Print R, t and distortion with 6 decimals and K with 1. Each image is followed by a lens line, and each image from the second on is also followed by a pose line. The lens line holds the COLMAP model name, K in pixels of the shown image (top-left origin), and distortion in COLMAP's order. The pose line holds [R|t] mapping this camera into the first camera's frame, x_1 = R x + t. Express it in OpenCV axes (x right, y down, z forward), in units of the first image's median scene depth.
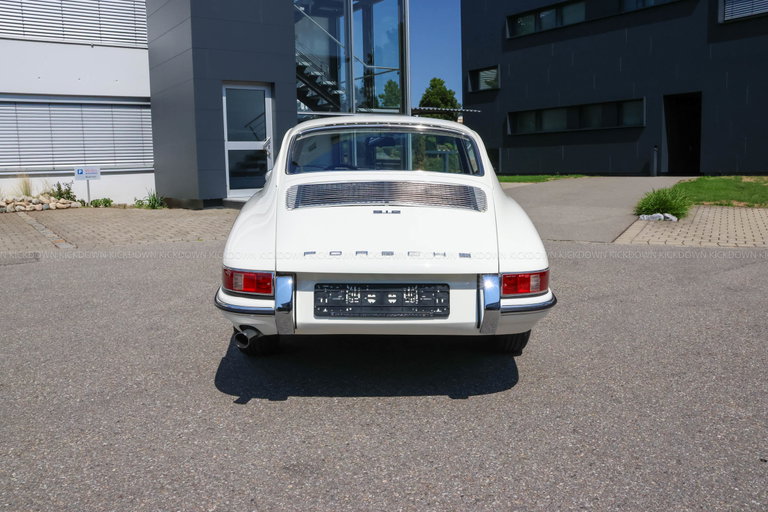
lens RADIAL K [[652.3, 0, 384.0], [0, 652.3, 256.0], [0, 0, 1]] dist [-0.150899, 0.128085]
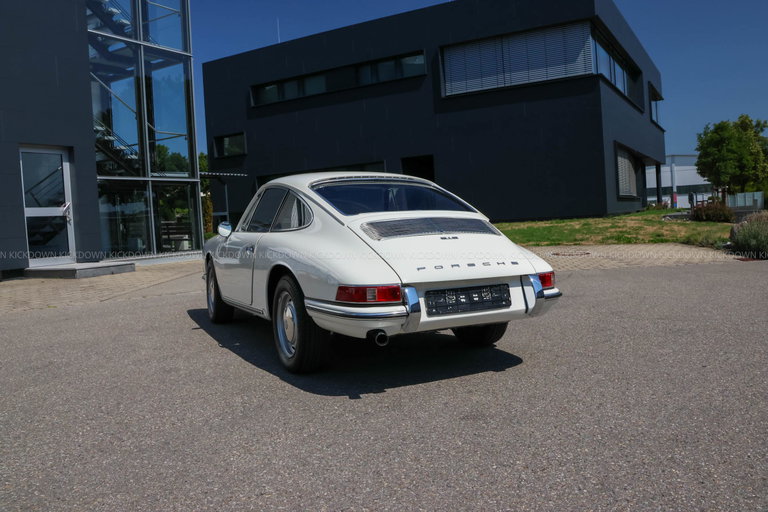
lens RADIAL K [[652.3, 0, 384.0], [0, 652.3, 256.0], [0, 0, 1]] dist [-0.150899, 0.128085]
pose [[0.903508, -0.056217, 0.424869, -0.685570], [0.098064, 0.992177, -0.077258, 0.060312], [-0.417202, 0.111467, 0.901952, -0.164136]]
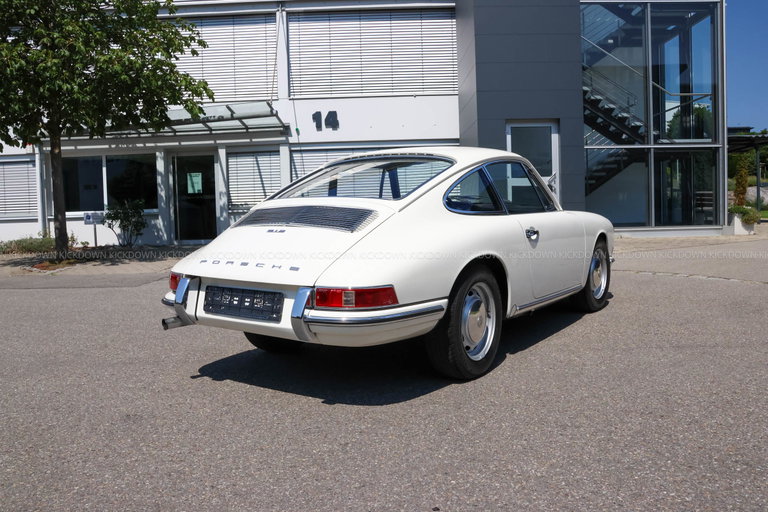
lens RADIAL K [[652.3, 0, 384.0], [0, 652.3, 256.0], [0, 0, 1]] dist [-0.150899, 0.128085]
pose [[0.815607, 0.033266, -0.577649, 0.824873], [-0.067564, 0.996992, -0.037982, 0.008486], [0.574647, 0.070006, 0.815401, 0.155043]]
